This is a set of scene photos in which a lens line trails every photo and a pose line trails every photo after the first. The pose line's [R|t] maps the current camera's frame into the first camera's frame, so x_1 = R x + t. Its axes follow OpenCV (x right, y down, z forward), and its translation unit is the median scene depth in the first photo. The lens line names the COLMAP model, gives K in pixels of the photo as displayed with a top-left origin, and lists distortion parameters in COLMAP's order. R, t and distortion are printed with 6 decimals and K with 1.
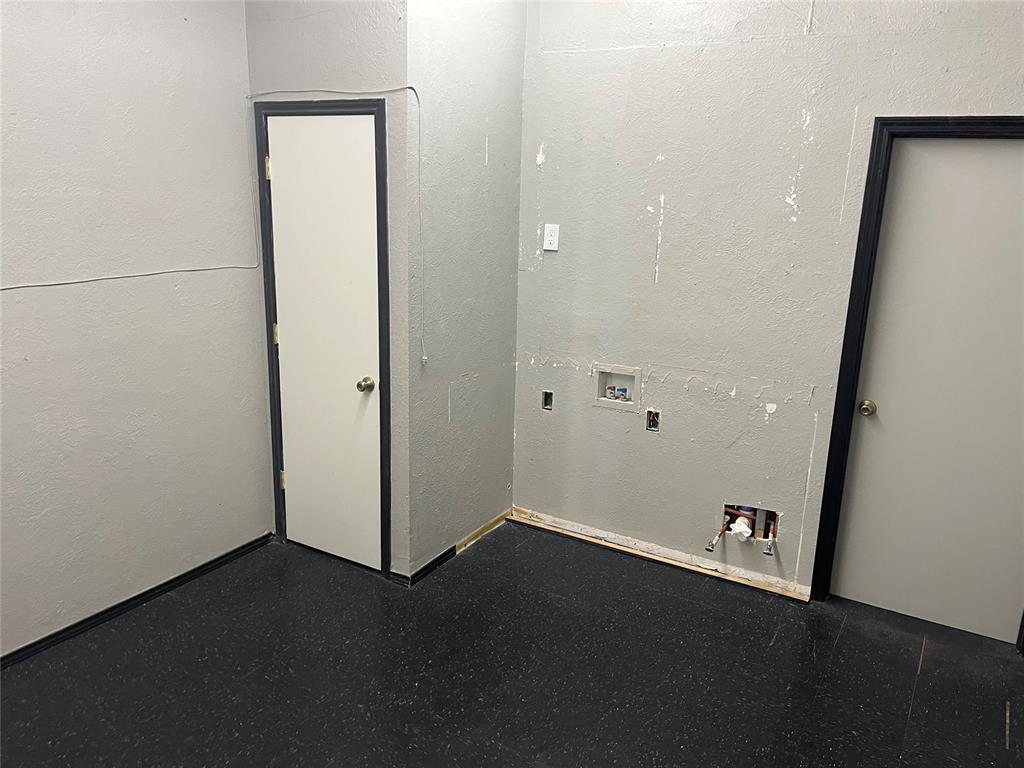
lens RADIAL K [[770.7, 0, 506.5], [0, 770.7, 384.6], [0, 0, 1]] dist [0.064825, -0.086456]
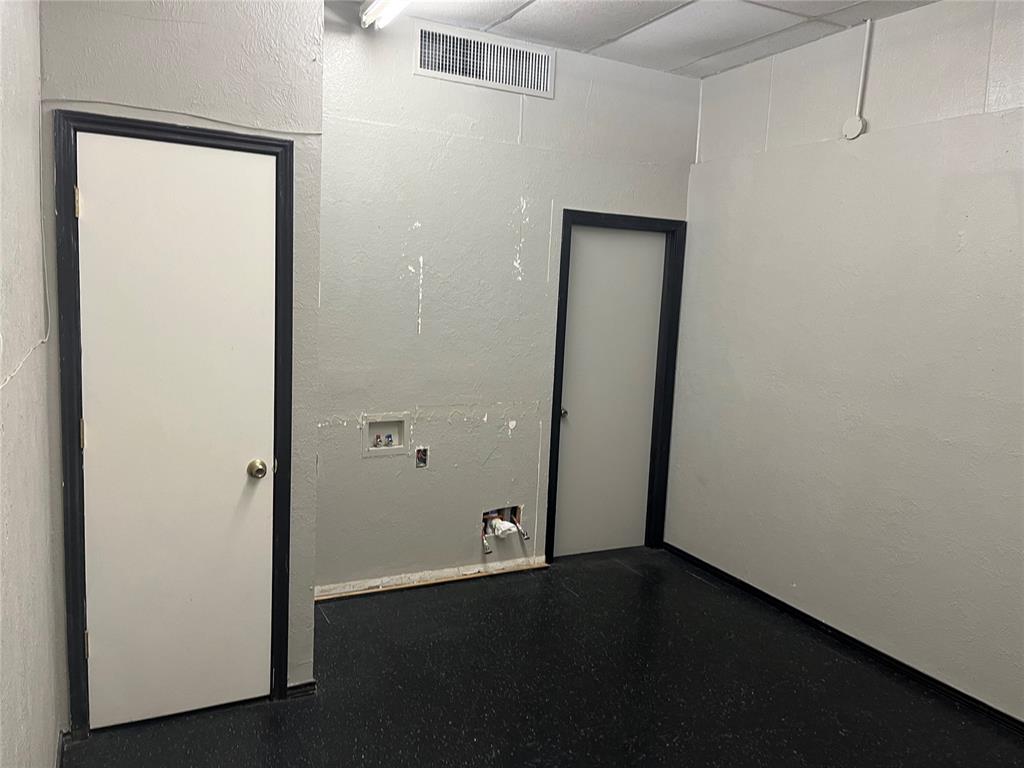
lens RADIAL K [[770.7, 0, 506.5], [0, 770.7, 384.6], [0, 0, 1]] dist [0.064825, -0.086456]
pose [[0.529656, -0.107404, 0.841385, -0.715402], [0.182827, 0.983090, 0.010403, -0.048713], [-0.828275, 0.148318, 0.540336, 0.310703]]
